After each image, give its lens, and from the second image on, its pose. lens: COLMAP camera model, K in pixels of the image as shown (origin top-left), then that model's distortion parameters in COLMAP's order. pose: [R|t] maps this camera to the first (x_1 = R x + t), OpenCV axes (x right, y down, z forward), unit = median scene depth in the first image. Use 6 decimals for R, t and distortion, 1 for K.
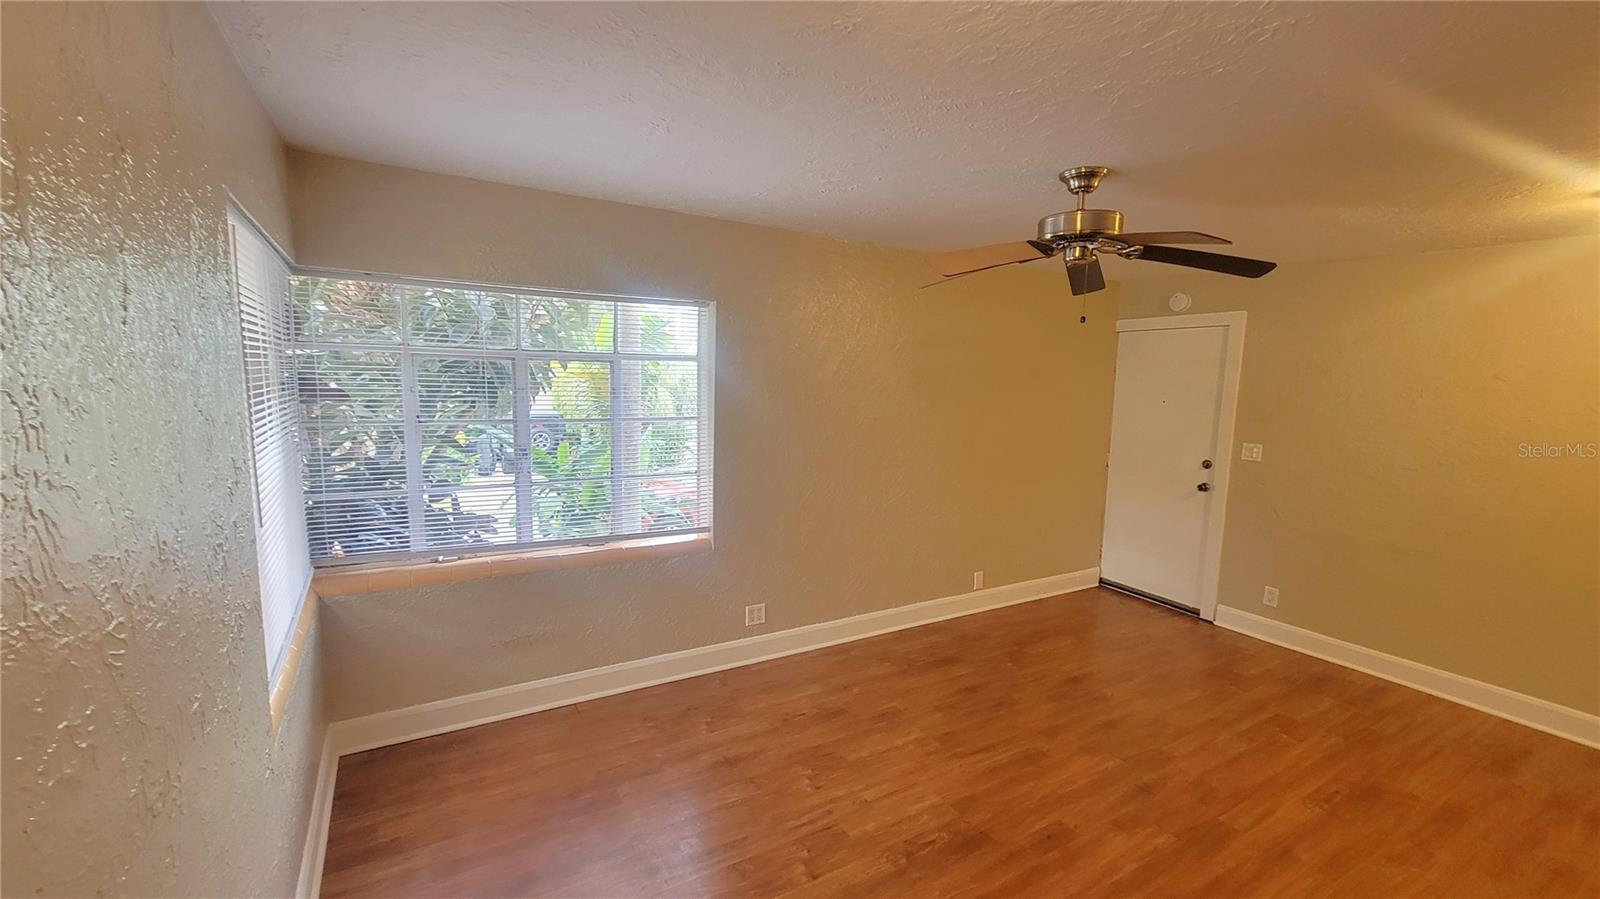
lens RADIAL K [[651.0, 0, 794.7], [0, 651.0, 451.8], [0, 0, 1]] dist [-0.001285, -0.000391]
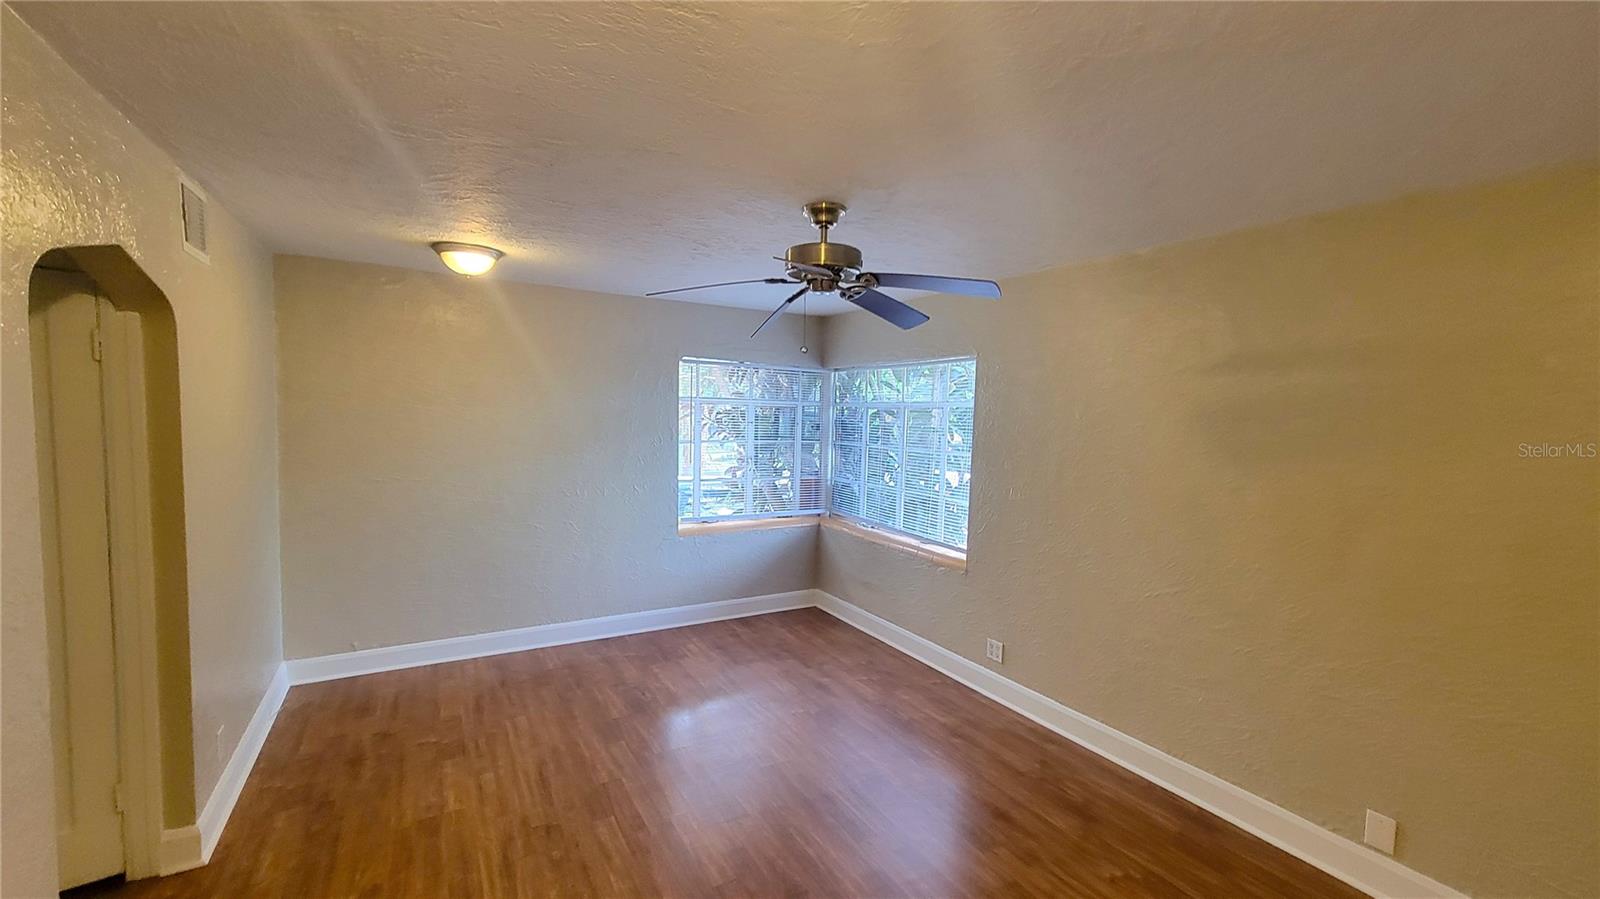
lens RADIAL K [[651.0, 0, 797.0], [0, 651.0, 454.7], [0, 0, 1]] dist [-0.001285, -0.000391]
pose [[-0.019094, 0.035585, -0.999184, 1.038564], [-0.141293, 0.989241, 0.037931, -0.052661], [0.989784, 0.141902, -0.013860, 0.721504]]
